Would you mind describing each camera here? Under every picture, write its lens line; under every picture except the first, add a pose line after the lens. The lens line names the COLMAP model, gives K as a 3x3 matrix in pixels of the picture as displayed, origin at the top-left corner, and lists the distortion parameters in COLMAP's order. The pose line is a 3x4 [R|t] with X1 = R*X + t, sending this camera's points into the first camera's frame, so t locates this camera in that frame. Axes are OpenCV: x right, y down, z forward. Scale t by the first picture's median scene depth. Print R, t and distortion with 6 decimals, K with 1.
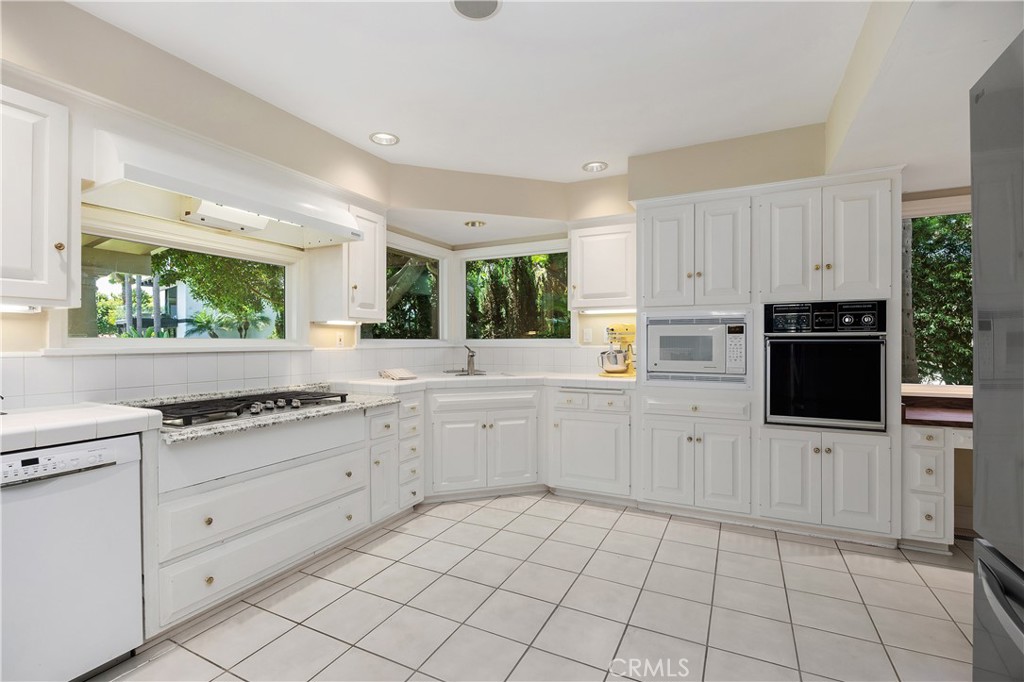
lens RADIAL K [[459.8, 0, 512.0], [0, 459.8, 341.0], [0, 0, 1]] dist [0.000287, 0.000053]
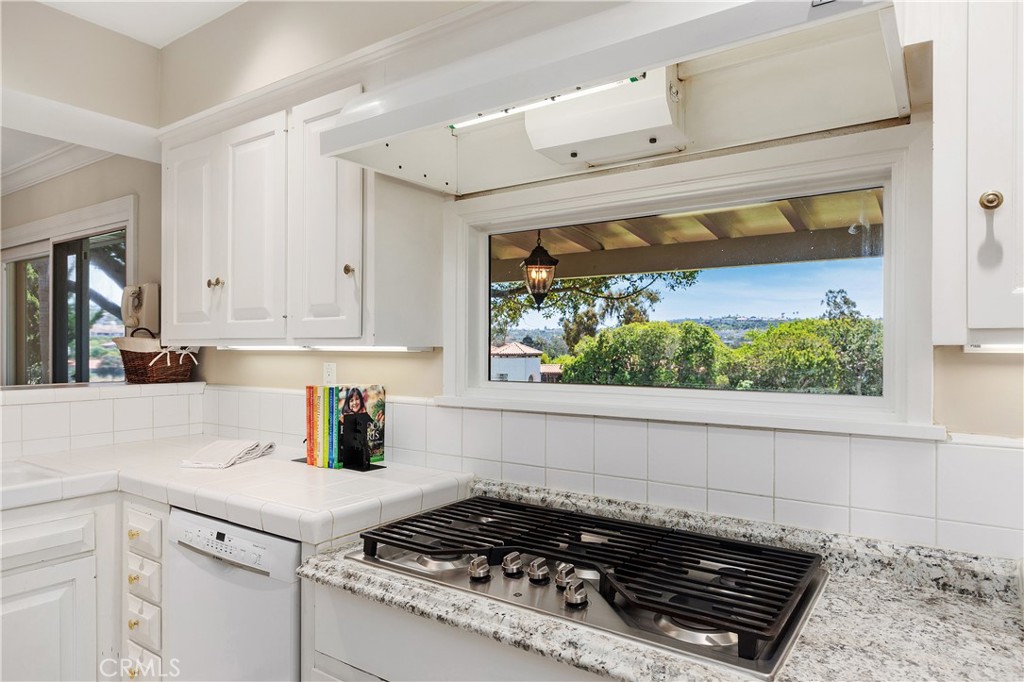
lens RADIAL K [[626.9, 0, 512.0], [0, 626.9, 341.0], [0, 0, 1]] dist [0.000595, 0.000129]
pose [[-0.142364, -0.008307, -0.989779, 0.037575], [0.001481, 0.999962, -0.008606, -0.099170], [0.989813, -0.002691, -0.142347, 1.874716]]
